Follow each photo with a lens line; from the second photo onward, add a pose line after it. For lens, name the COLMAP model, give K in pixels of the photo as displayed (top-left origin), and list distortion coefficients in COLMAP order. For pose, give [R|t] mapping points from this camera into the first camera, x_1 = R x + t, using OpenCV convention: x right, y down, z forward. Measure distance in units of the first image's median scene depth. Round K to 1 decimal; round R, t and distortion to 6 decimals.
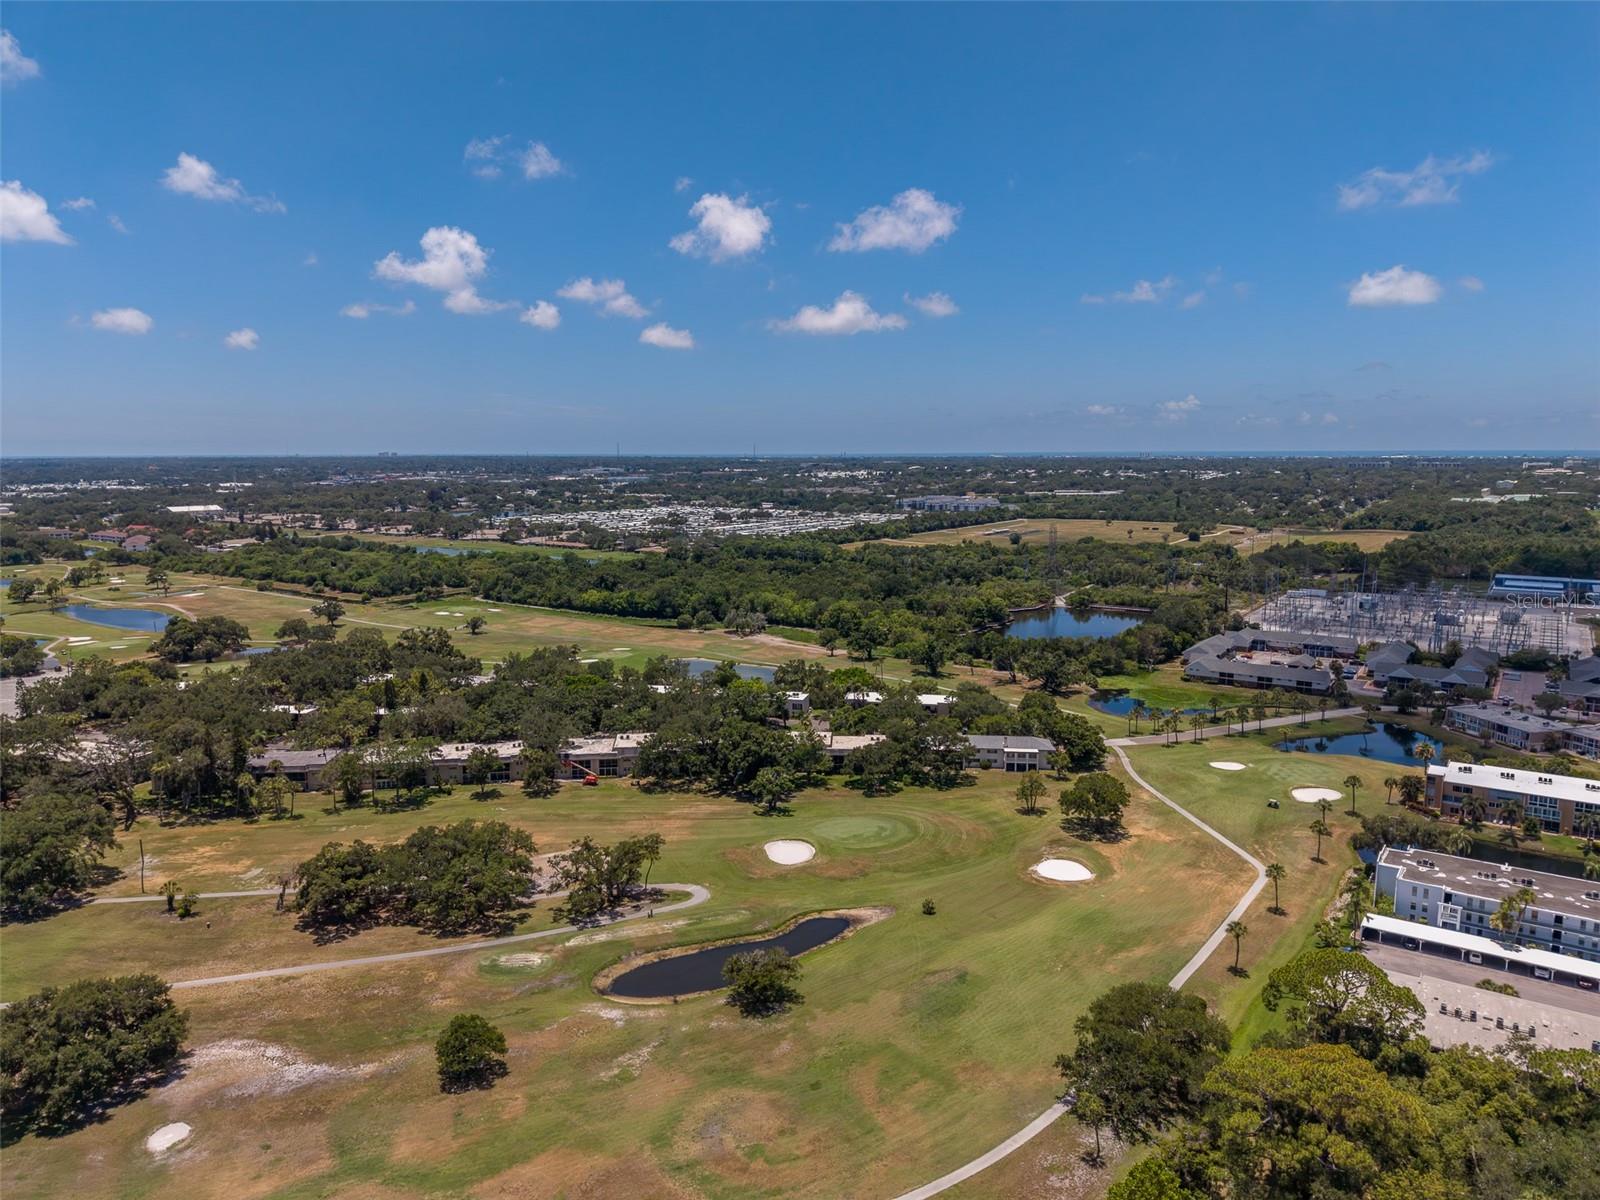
lens RADIAL K [[1089.5, 0, 807.9], [0, 1089.5, 597.3], [0, 0, 1]] dist [0.035112, -0.022722]
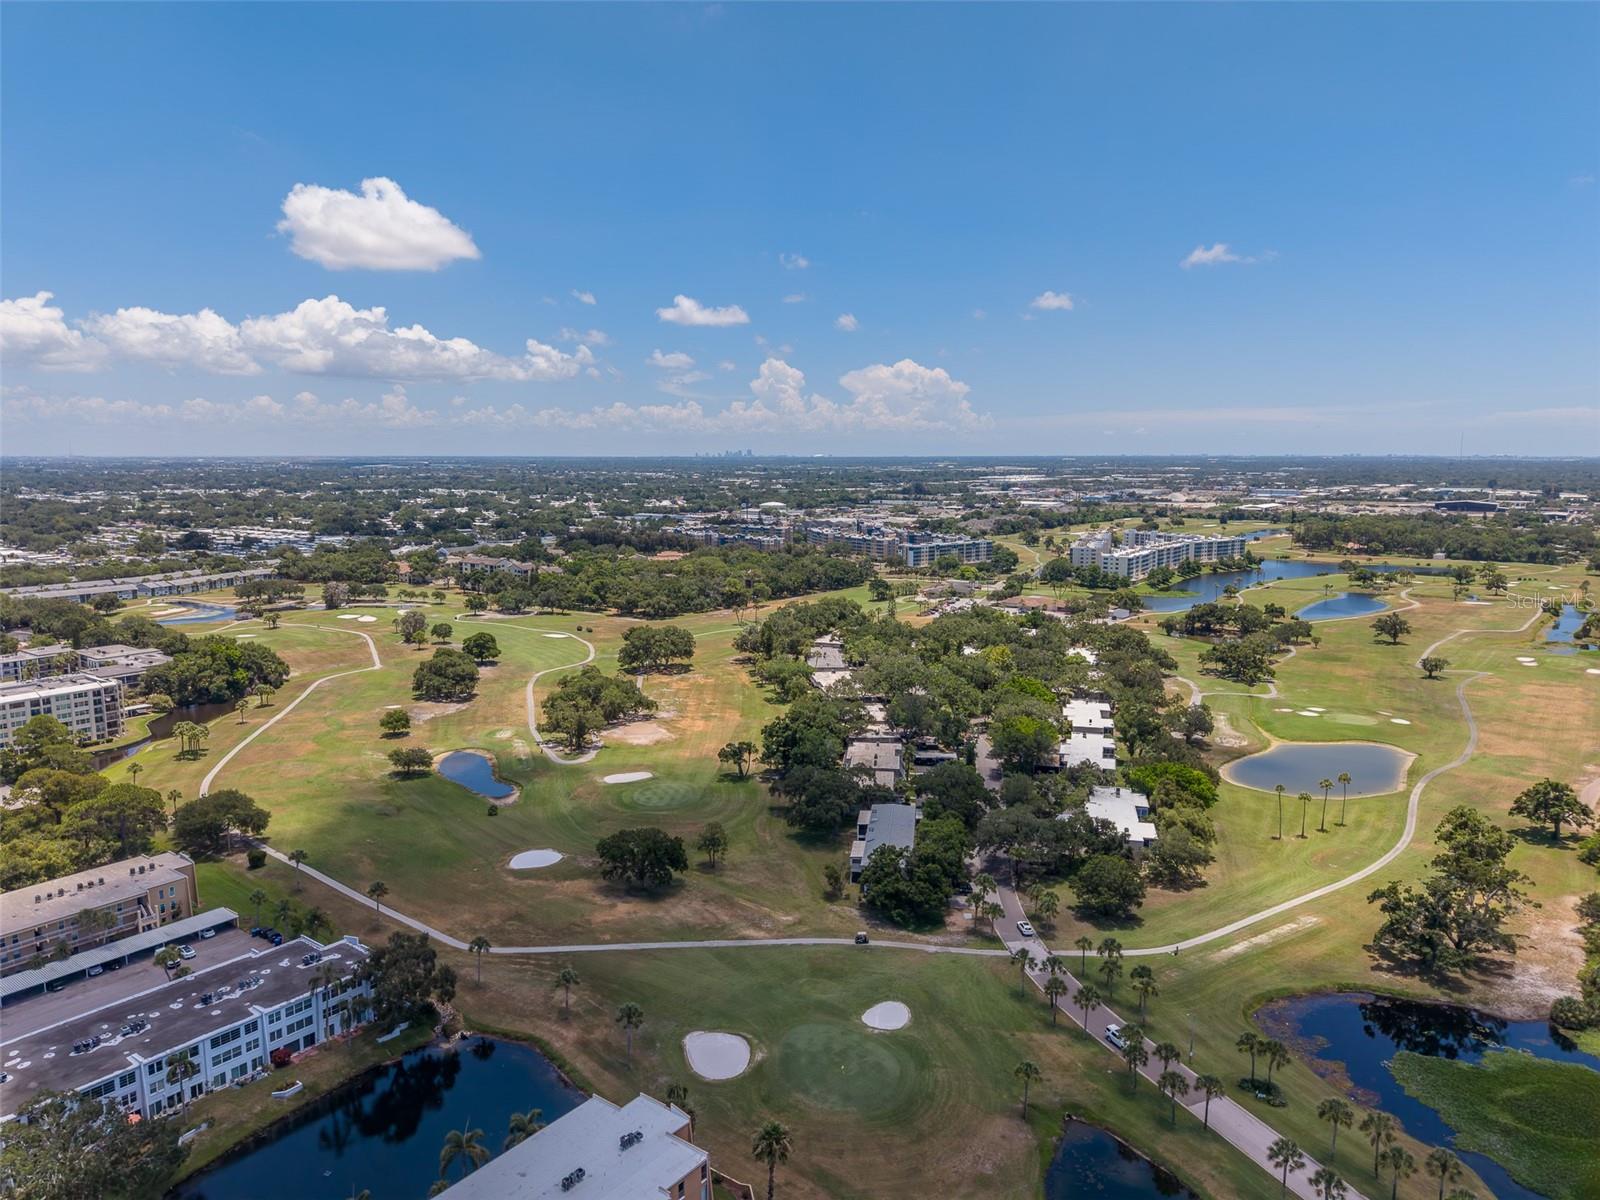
lens RADIAL K [[1129.2, 0, 800.0], [0, 1129.2, 600.0], [0, 0, 1]] dist [0.151168, -0.000978]
pose [[-0.084637, 0.130773, -0.987793, 0.587904], [-0.127310, 0.981806, 0.140889, -0.083995], [0.988245, 0.137680, -0.066449, 0.598596]]
